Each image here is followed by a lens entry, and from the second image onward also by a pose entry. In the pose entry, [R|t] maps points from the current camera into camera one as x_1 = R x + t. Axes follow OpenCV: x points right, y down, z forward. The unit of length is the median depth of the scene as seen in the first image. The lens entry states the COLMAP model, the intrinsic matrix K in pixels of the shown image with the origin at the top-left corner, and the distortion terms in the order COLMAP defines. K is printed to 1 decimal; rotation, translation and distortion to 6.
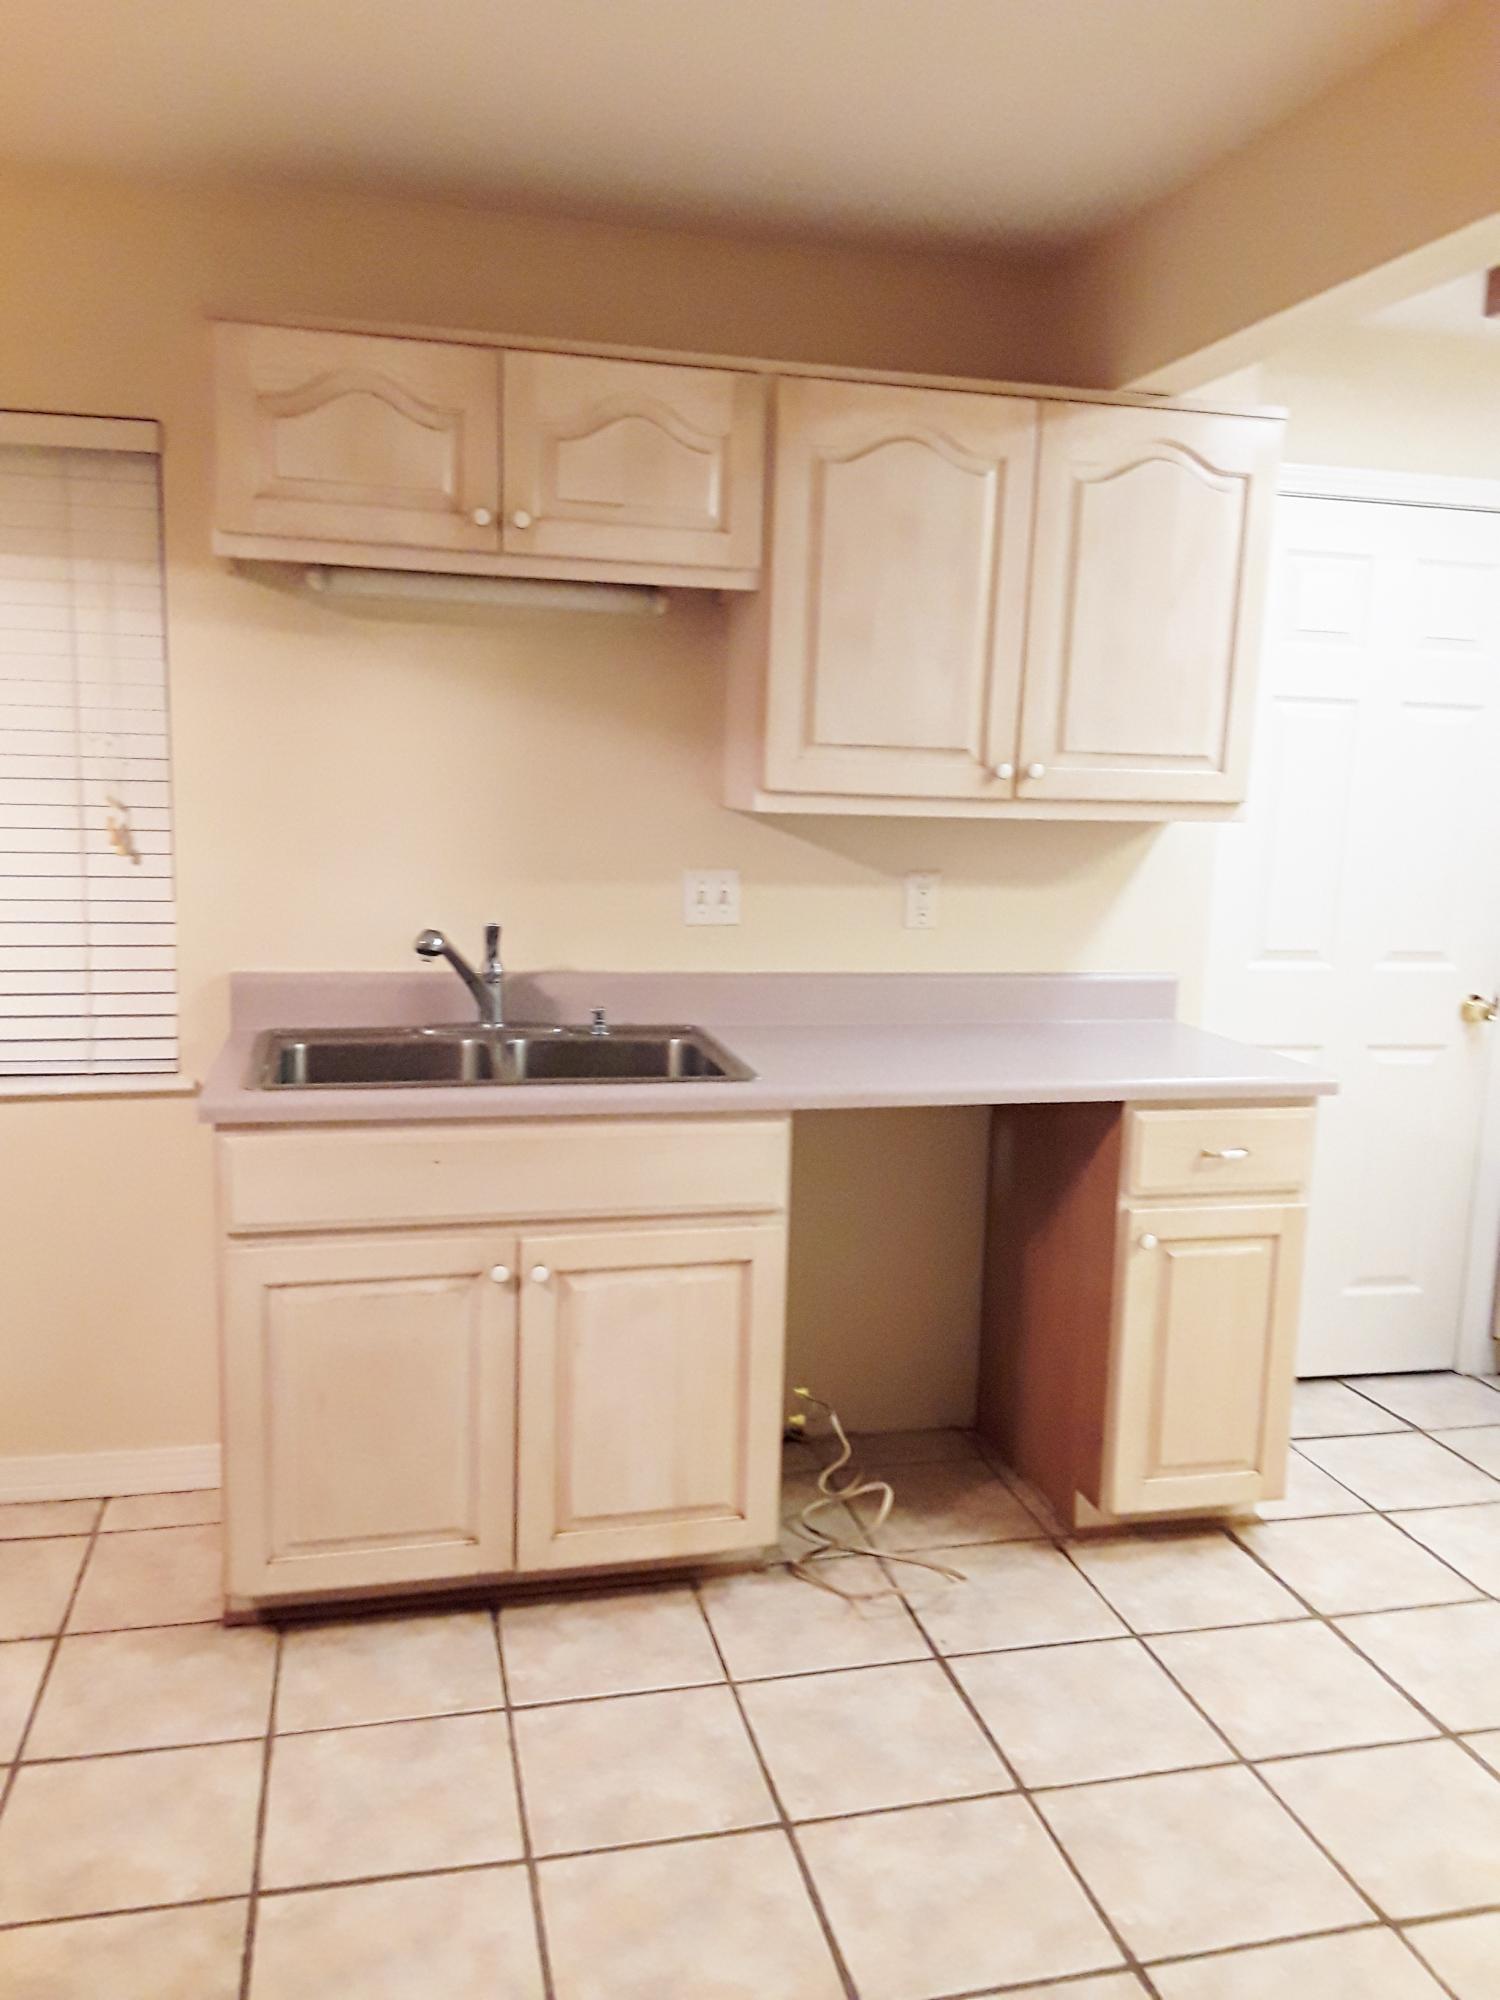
lens RADIAL K [[1615.9, 0, 754.9], [0, 1615.9, 1013.0], [0, 0, 1]] dist [0.083128, -0.108573]
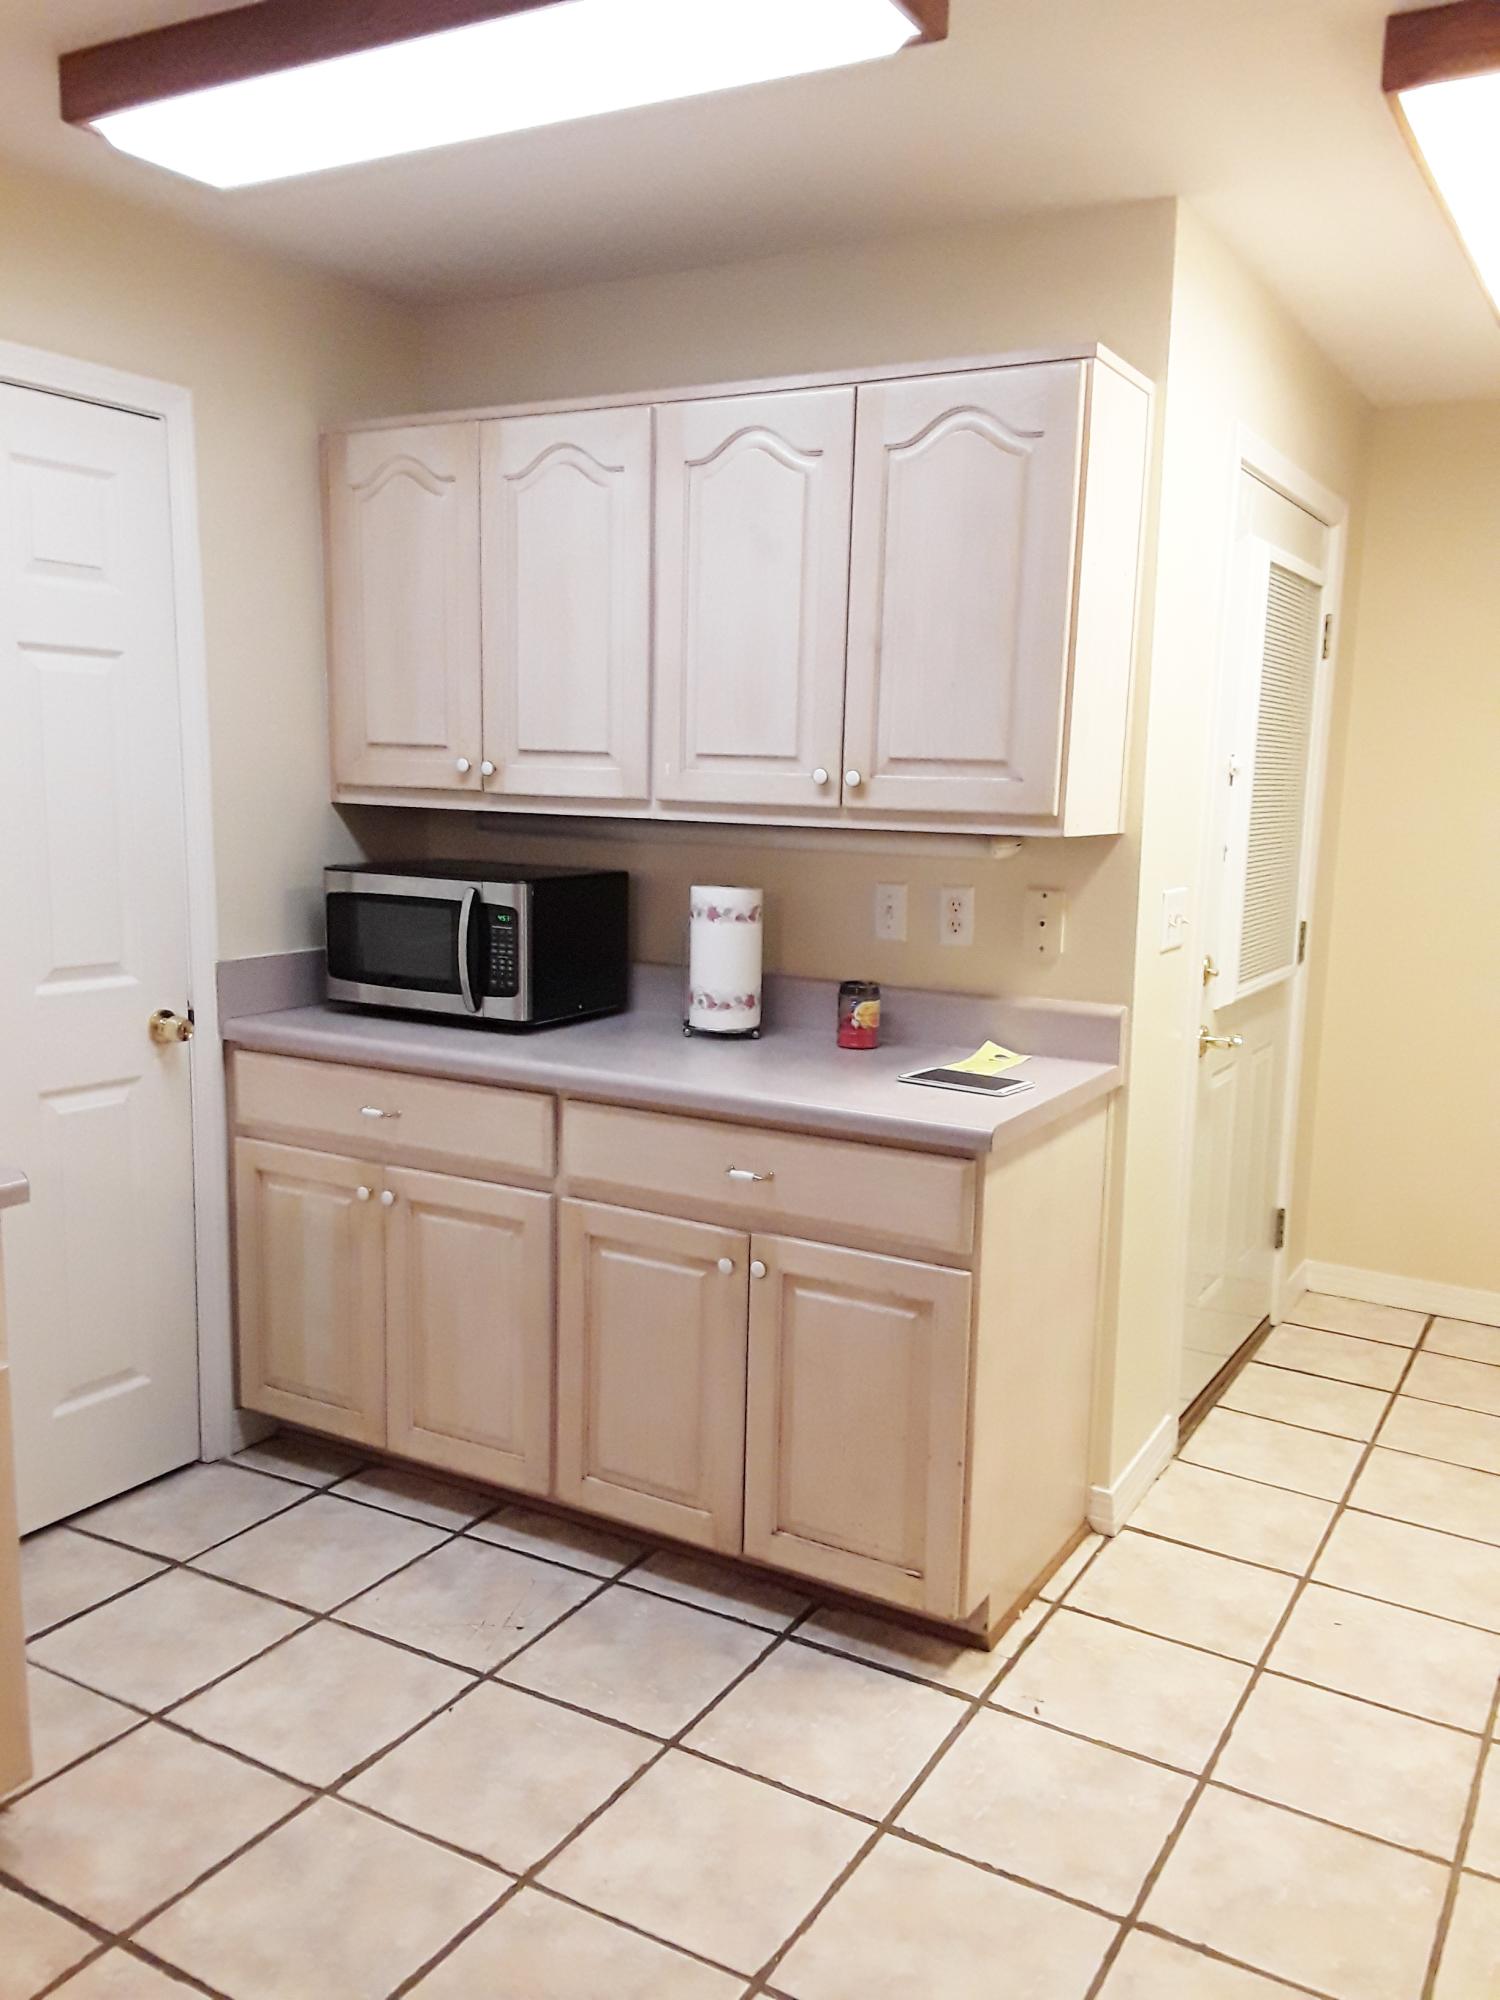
lens RADIAL K [[1615.9, 0, 753.0], [0, 1615.9, 1015.6], [0, 0, 1]] dist [0.083128, -0.108573]
pose [[0.689561, -0.135513, 0.711437, 0.086031], [0.119145, 0.990180, 0.073126, -0.043632], [-0.714360, 0.034340, 0.698935, 0.296304]]
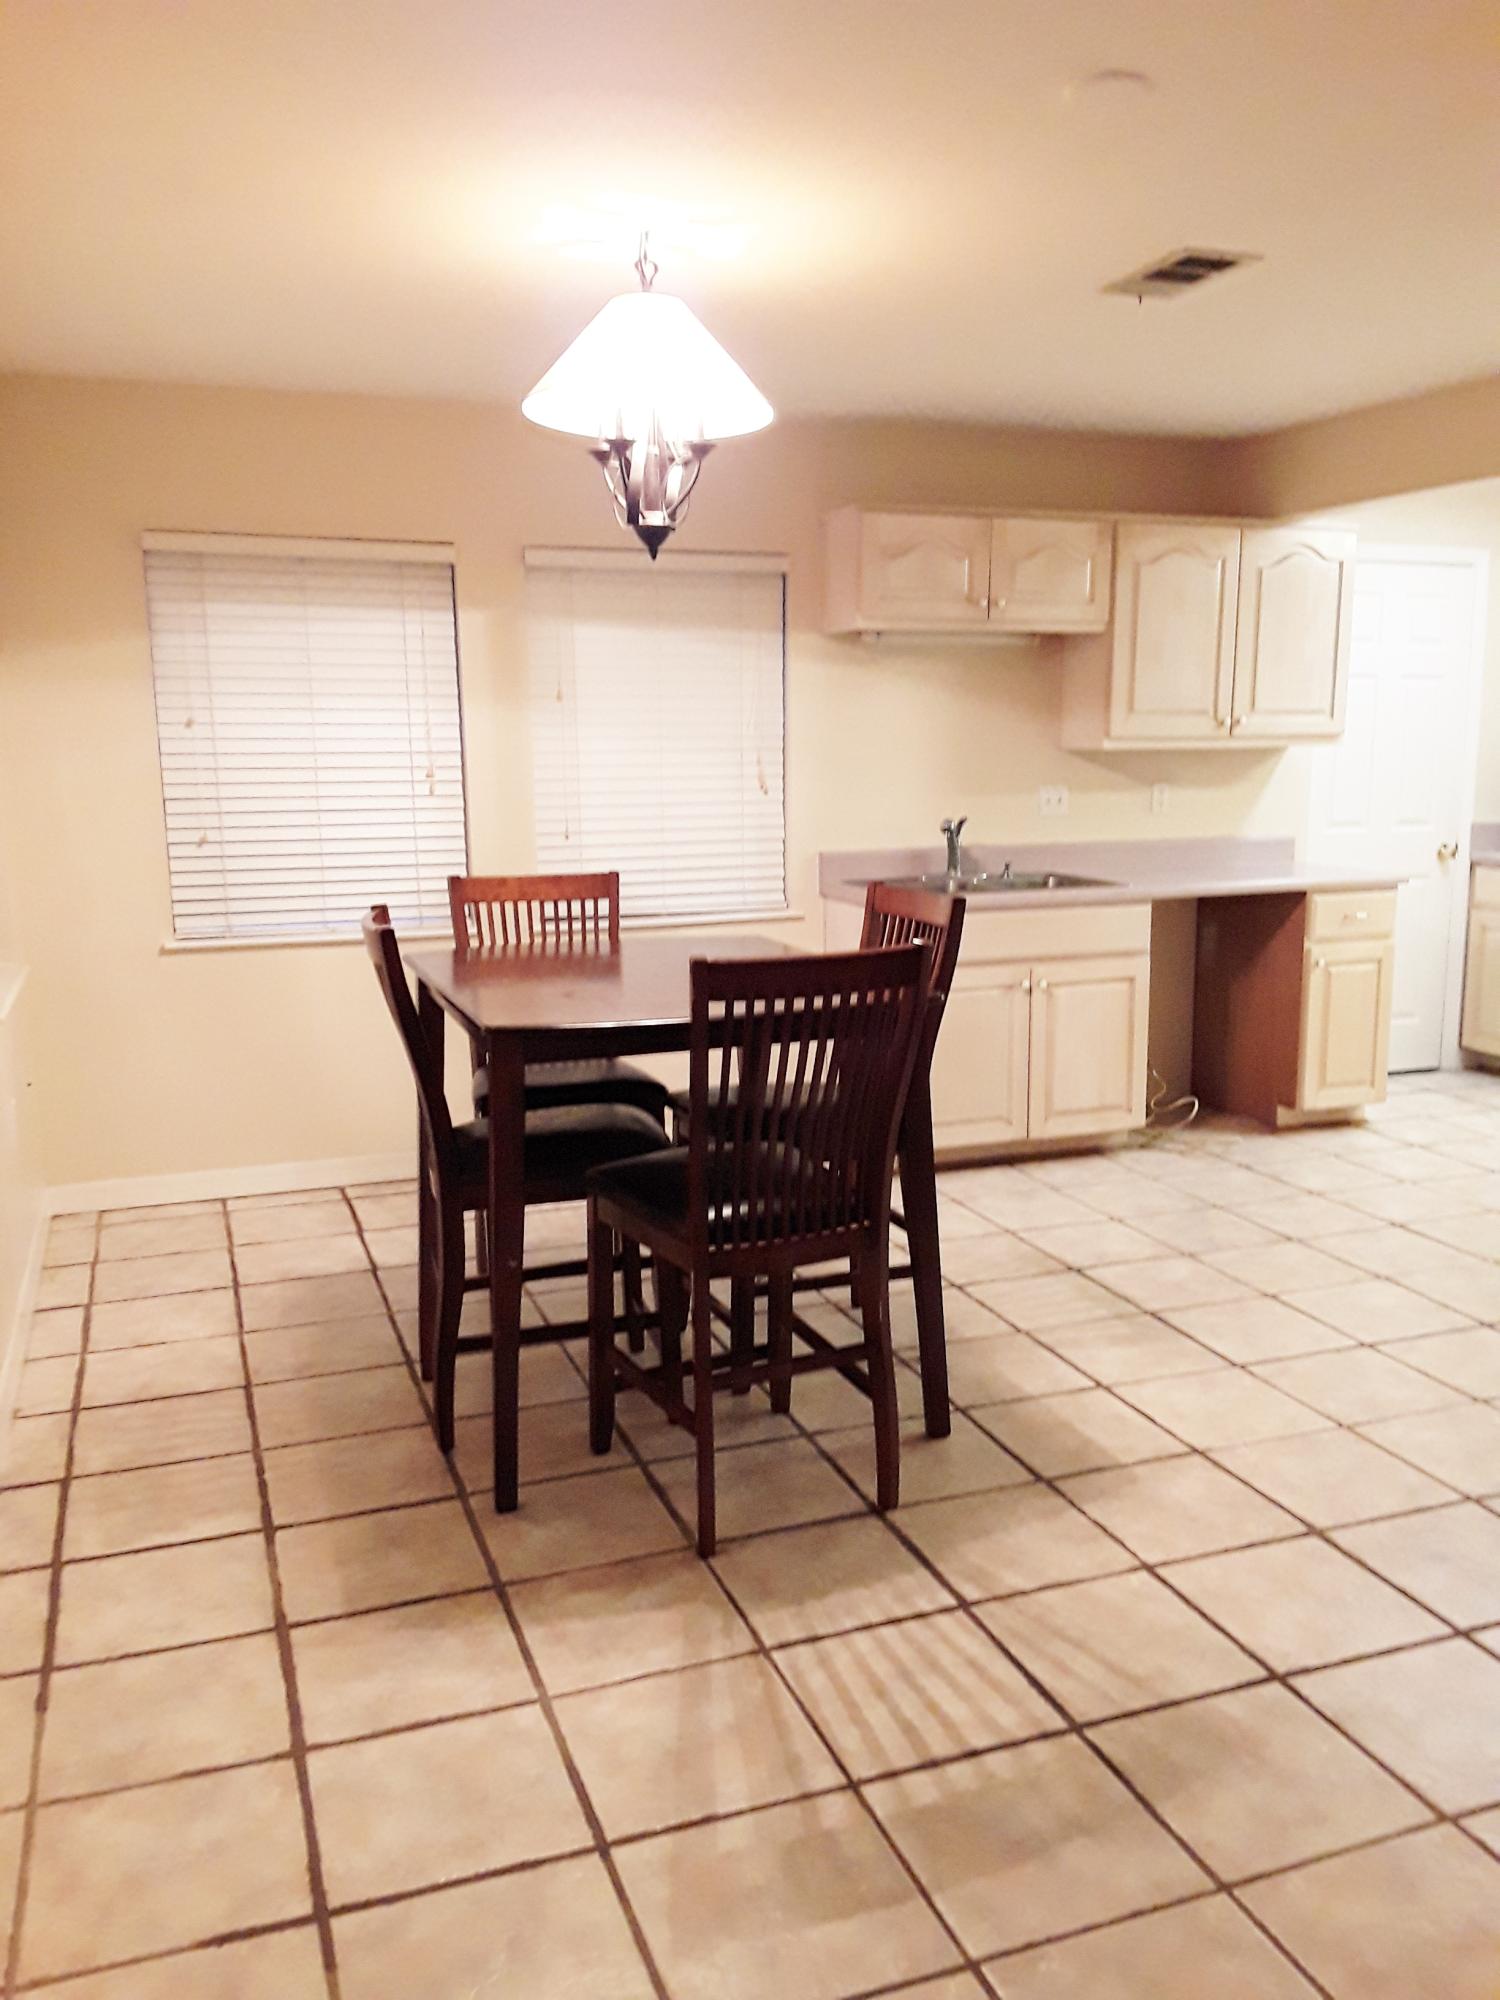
lens RADIAL K [[1615.9, 0, 736.7], [0, 1615.9, 1009.1], [0, 0, 1]] dist [0.083128, -0.108573]
pose [[0.994403, -0.056334, 0.089386, -0.598142], [0.054713, 0.998292, 0.020484, 0.112549], [-0.090388, -0.015479, 0.995786, -0.831506]]
